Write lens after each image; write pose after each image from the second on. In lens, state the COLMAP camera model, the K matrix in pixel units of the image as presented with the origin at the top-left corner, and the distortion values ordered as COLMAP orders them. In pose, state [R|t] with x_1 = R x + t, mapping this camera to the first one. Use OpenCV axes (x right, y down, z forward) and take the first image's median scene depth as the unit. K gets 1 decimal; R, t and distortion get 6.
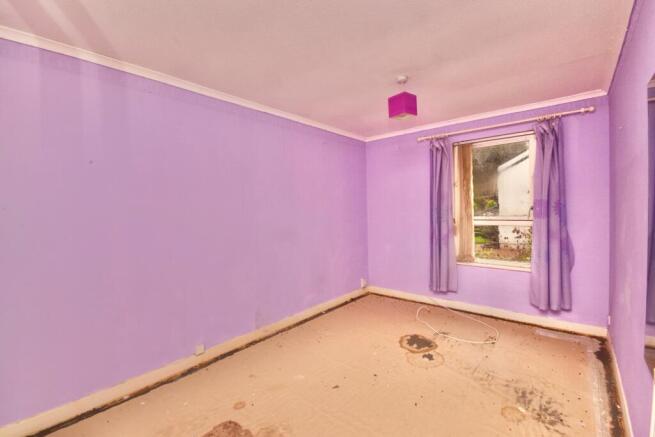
lens RADIAL K [[285.0, 0, 327.6], [0, 285.0, 212.3], [0, 0, 1]] dist [-0.007410, -0.003393]
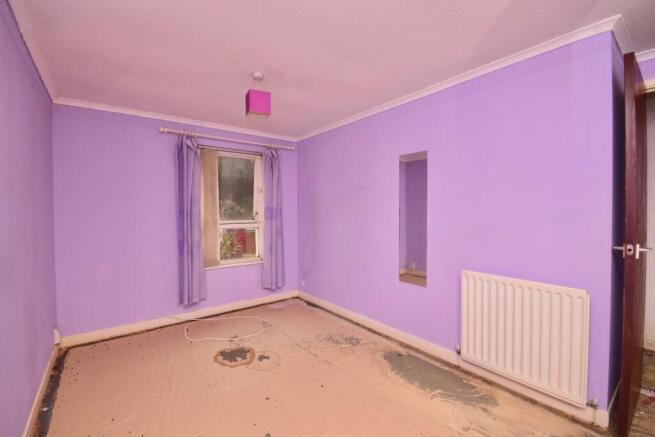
lens RADIAL K [[285.0, 0, 326.8], [0, 285.0, 218.1], [0, 0, 1]] dist [-0.007410, -0.003393]
pose [[0.202038, -0.007640, 0.979348, -0.508731], [0.010348, 0.999930, 0.005666, 0.001577], [-0.979323, 0.008990, 0.202103, 0.479888]]
